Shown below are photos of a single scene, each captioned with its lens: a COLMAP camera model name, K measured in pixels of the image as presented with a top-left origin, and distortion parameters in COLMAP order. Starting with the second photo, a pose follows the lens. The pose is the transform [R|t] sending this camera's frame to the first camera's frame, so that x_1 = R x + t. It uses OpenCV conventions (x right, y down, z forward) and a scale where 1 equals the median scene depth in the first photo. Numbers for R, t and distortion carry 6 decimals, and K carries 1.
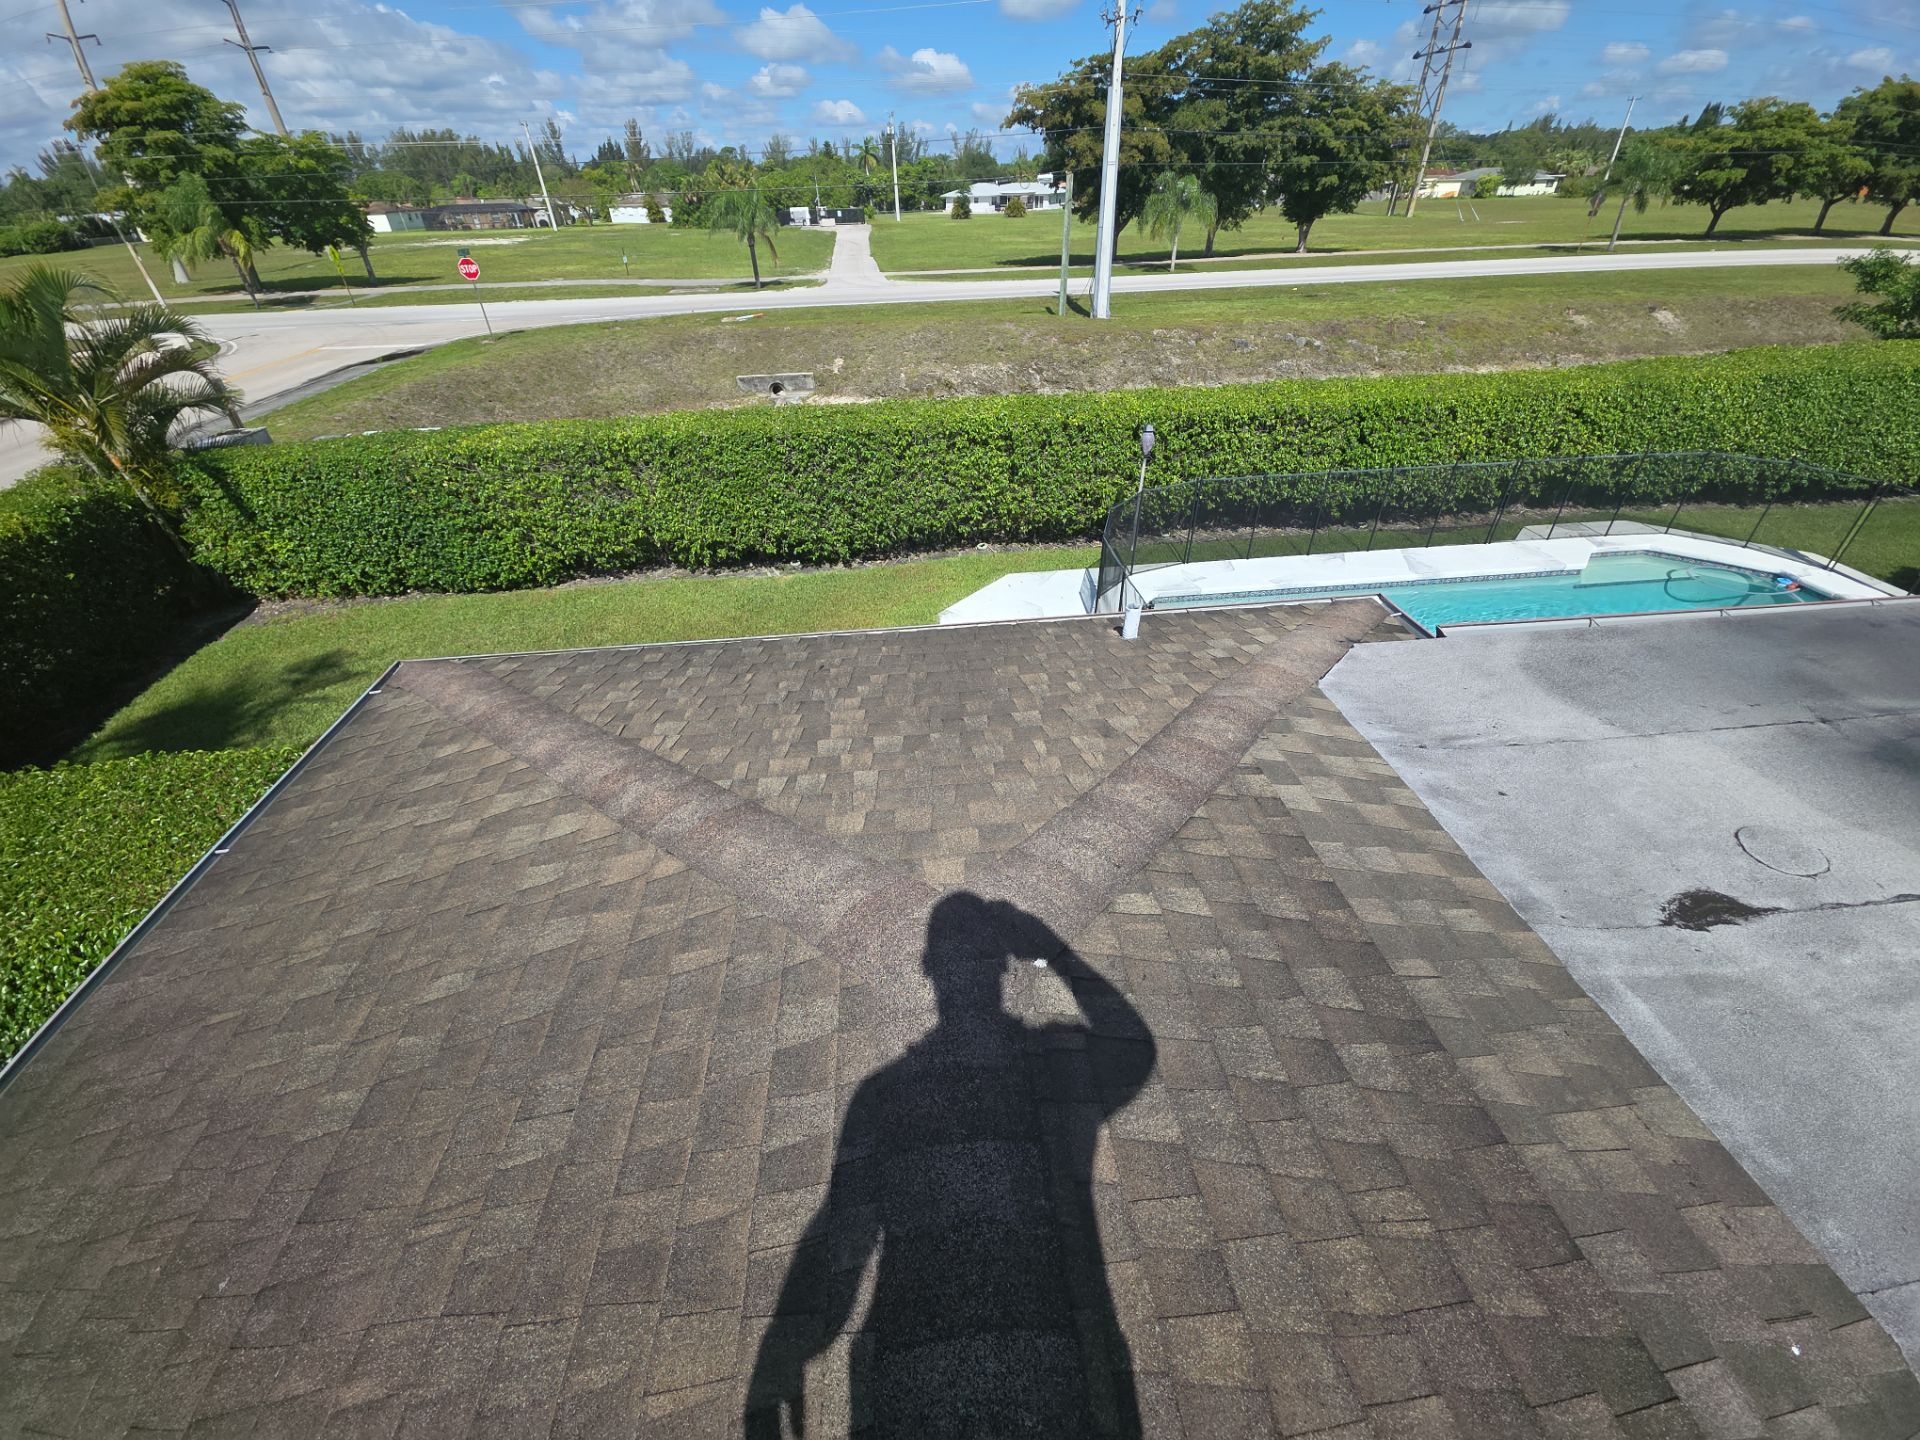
lens RADIAL K [[754.6, 0, 952.9], [0, 754.6, 715.8], [0, 0, 1]] dist [0.012567, -0.008693]
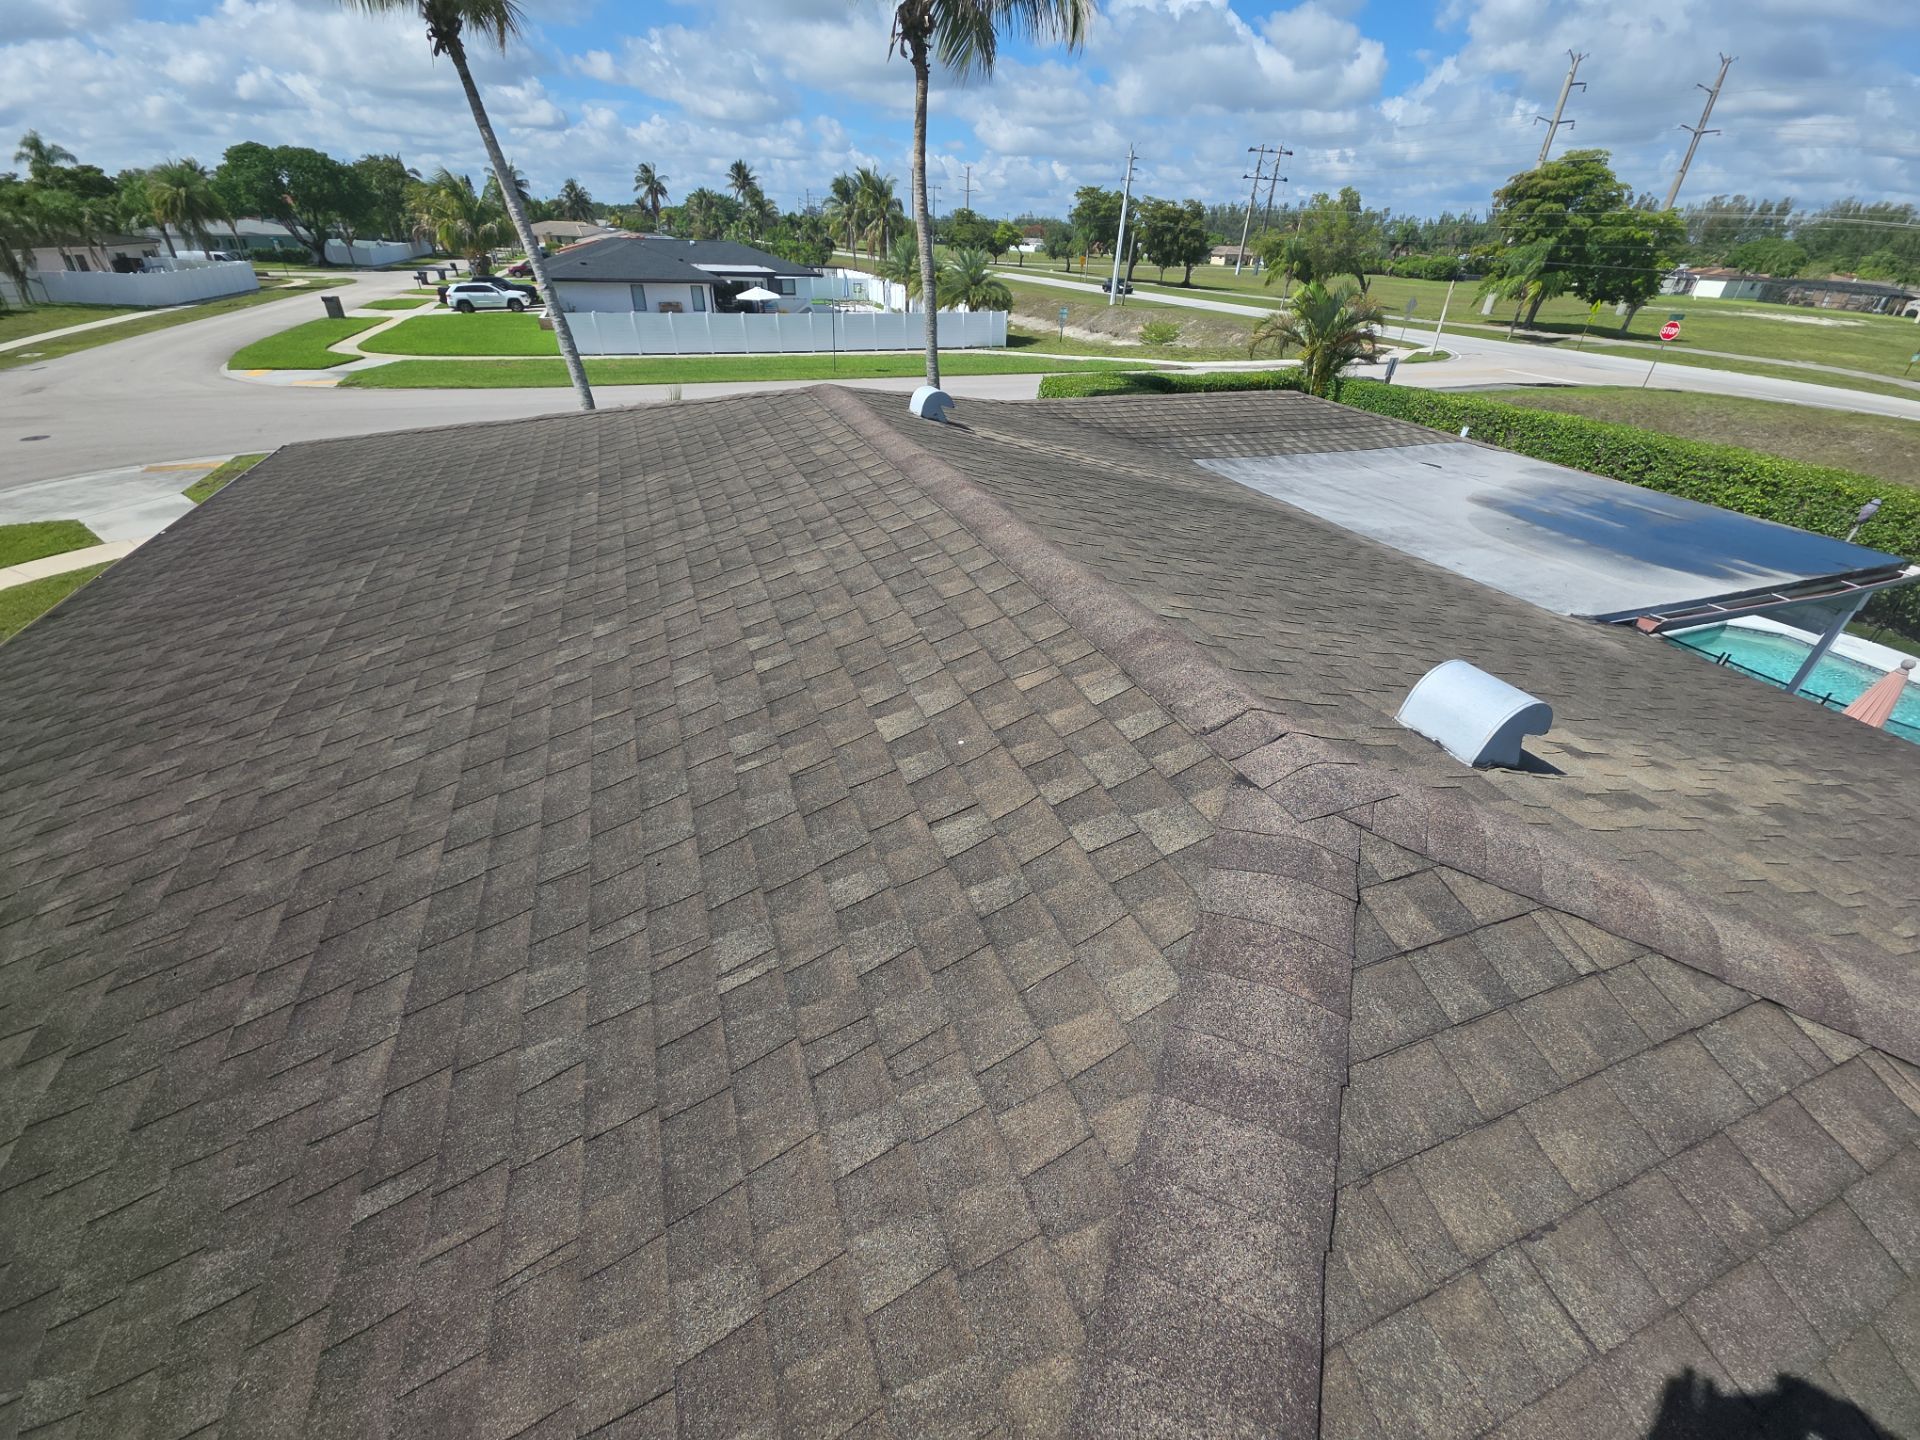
lens RADIAL K [[752.5, 0, 954.2], [0, 752.5, 718.6], [0, 0, 1]] dist [0.014625, -0.009417]
pose [[0.252060, 0.548132, -0.797507, 0.407018], [-0.586195, 0.742195, 0.324842, 0.135863], [0.769962, 0.385614, 0.508390, -0.235888]]
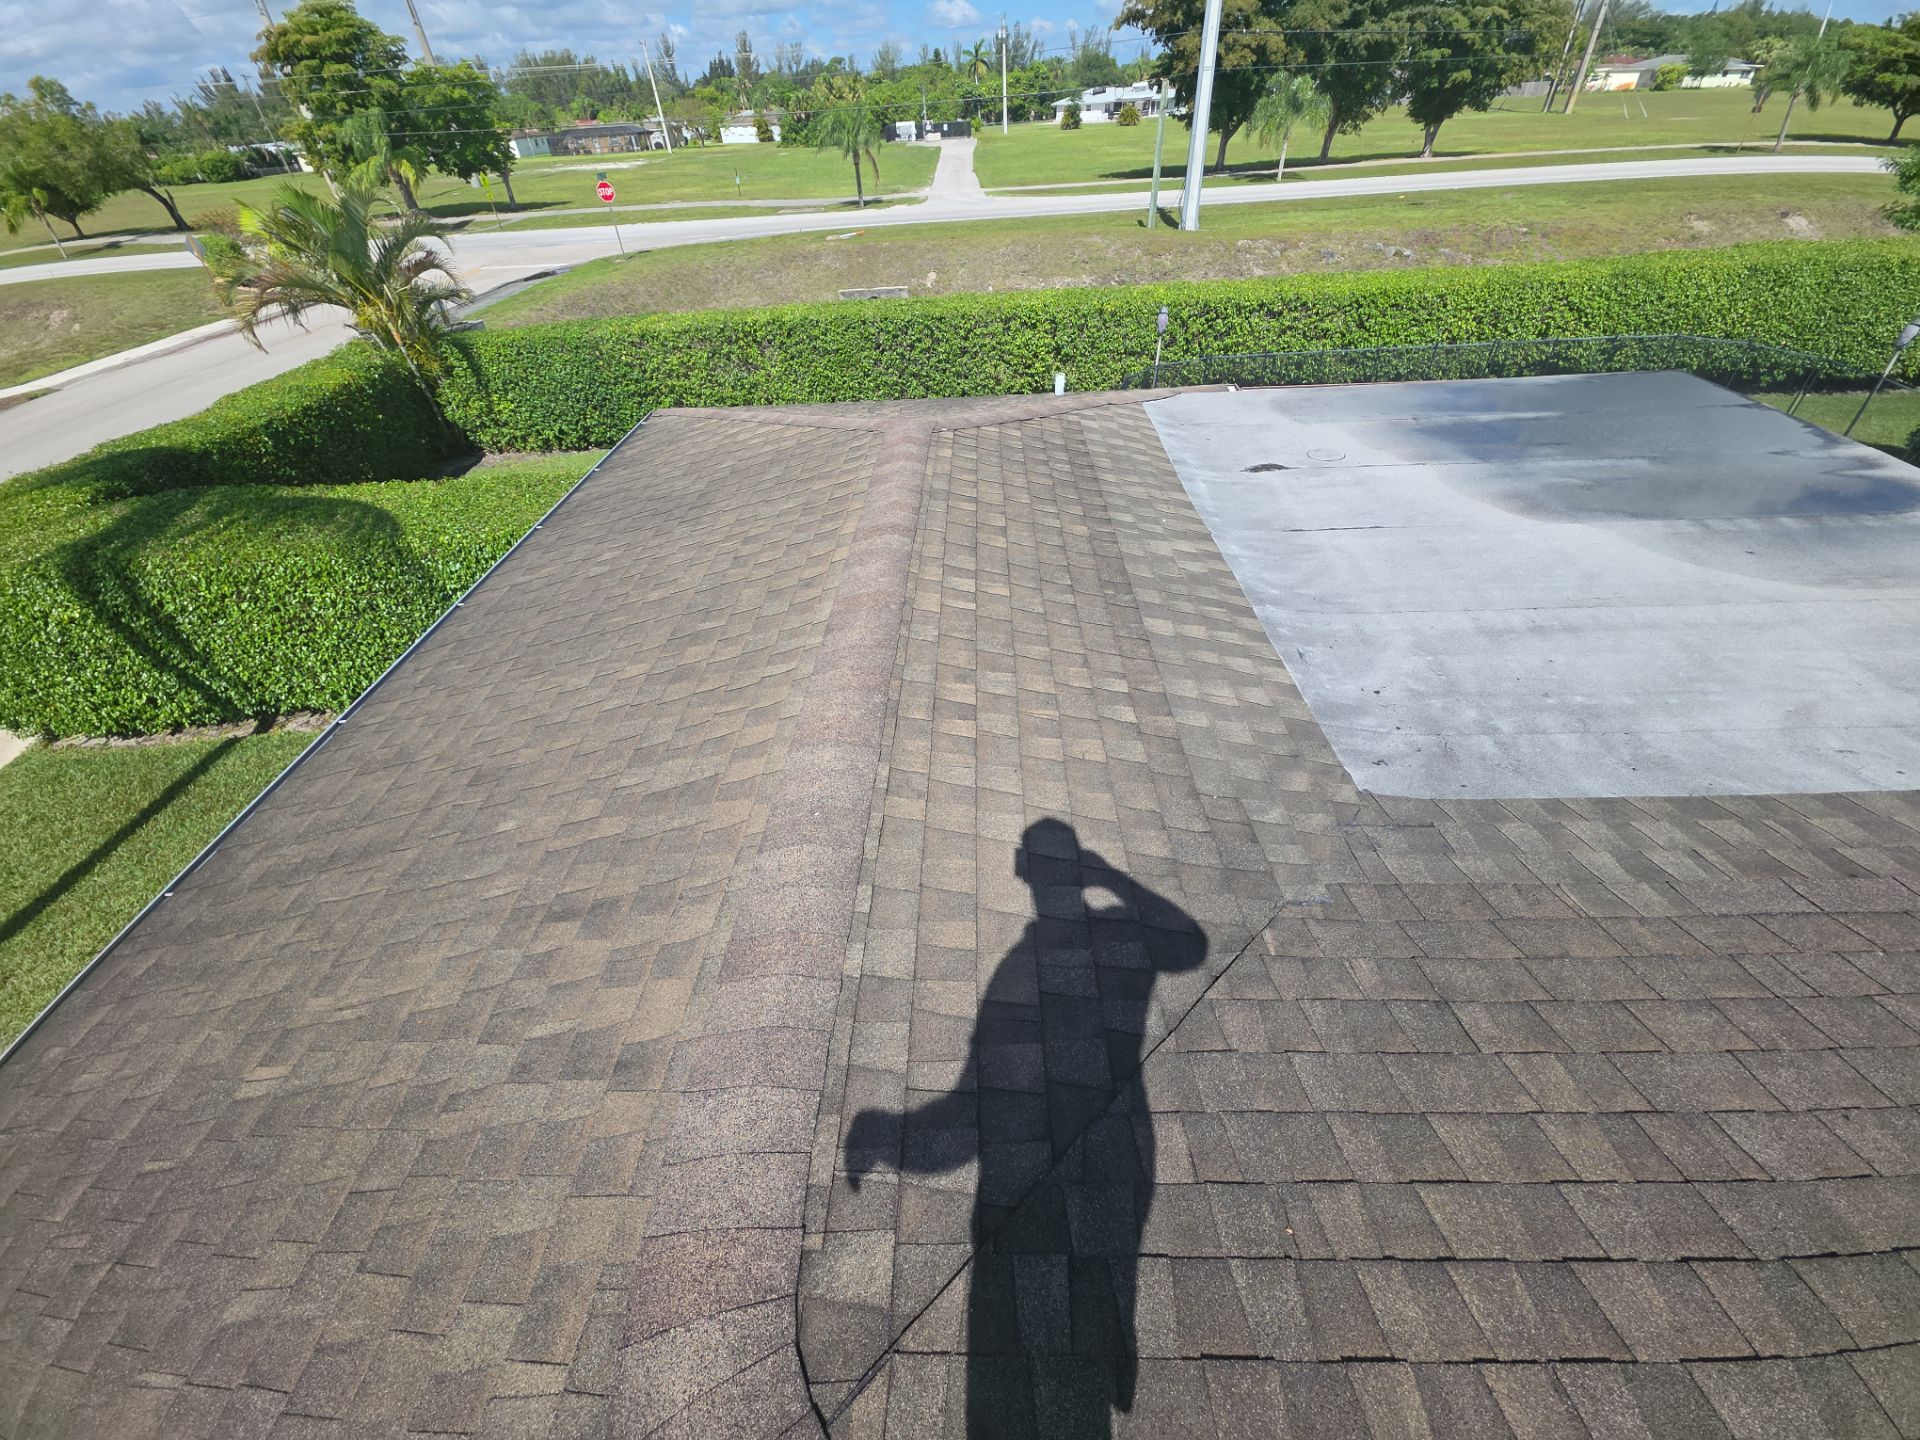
lens RADIAL K [[752.5, 0, 954.2], [0, 752.5, 718.6], [0, 0, 1]] dist [0.014625, -0.009417]
pose [[0.992737, 0.054444, -0.107285, 0.034822], [-0.045644, 0.995517, 0.082844, 0.078581], [0.111314, -0.077345, 0.990771, -0.124615]]
